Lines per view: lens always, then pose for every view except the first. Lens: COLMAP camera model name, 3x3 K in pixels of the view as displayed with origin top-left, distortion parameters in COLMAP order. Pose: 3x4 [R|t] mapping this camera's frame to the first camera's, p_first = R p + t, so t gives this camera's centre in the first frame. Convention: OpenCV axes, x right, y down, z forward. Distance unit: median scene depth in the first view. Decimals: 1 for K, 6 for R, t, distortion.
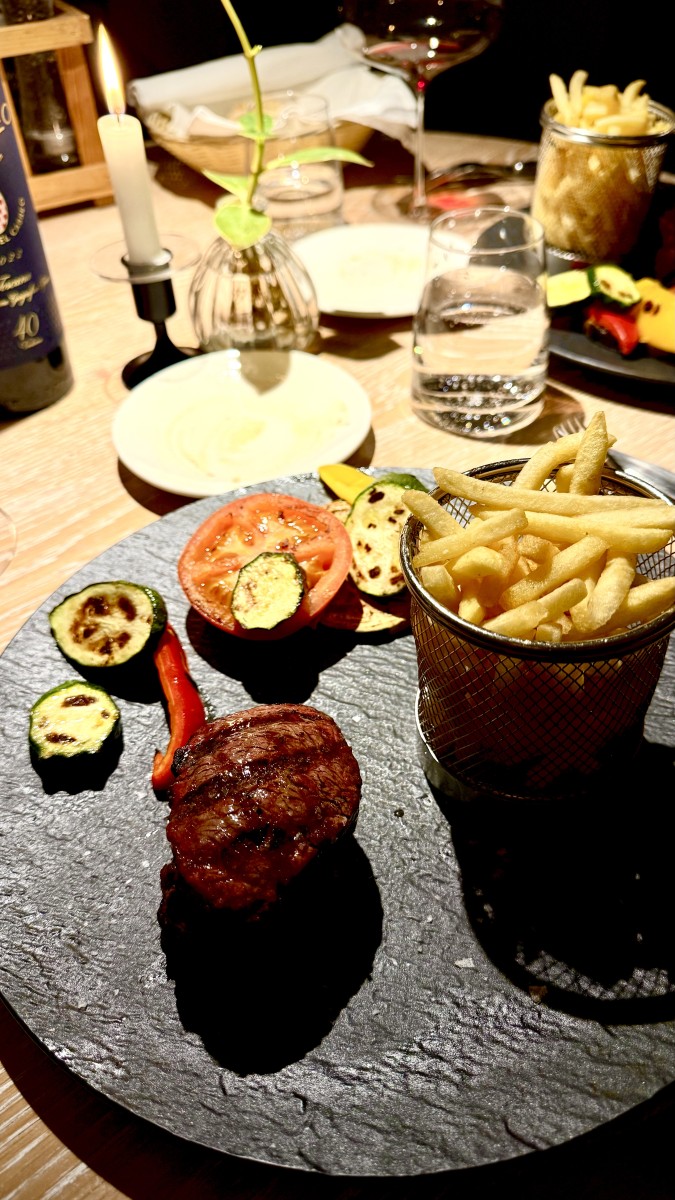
lens RADIAL K [[860.3, 0, 337.5], [0, 860.3, 600.0], [0, 0, 1]] dist [-0.008993, -0.002829]
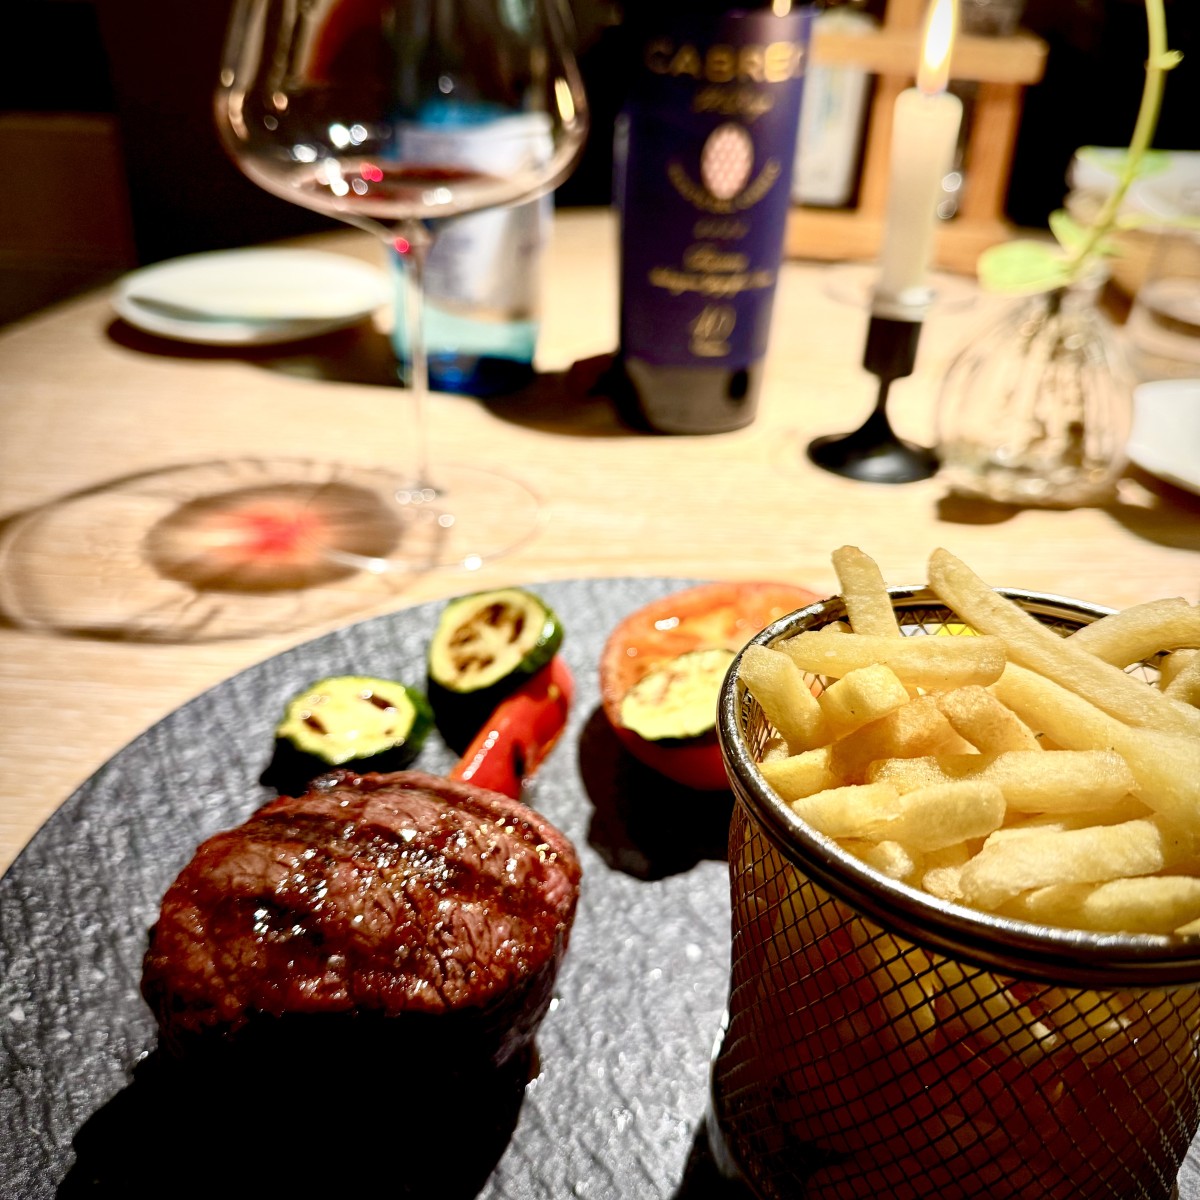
lens RADIAL K [[1147.5, 0, 609.6], [0, 1147.5, 632.3], [0, 0, 1]] dist [-0.001124, -0.077673]
pose [[0.754530, 0.402239, -0.518544, 0.283124], [-0.502074, 0.862642, -0.061404, 0.031342], [0.422619, 0.306679, 0.852843, 0.262101]]
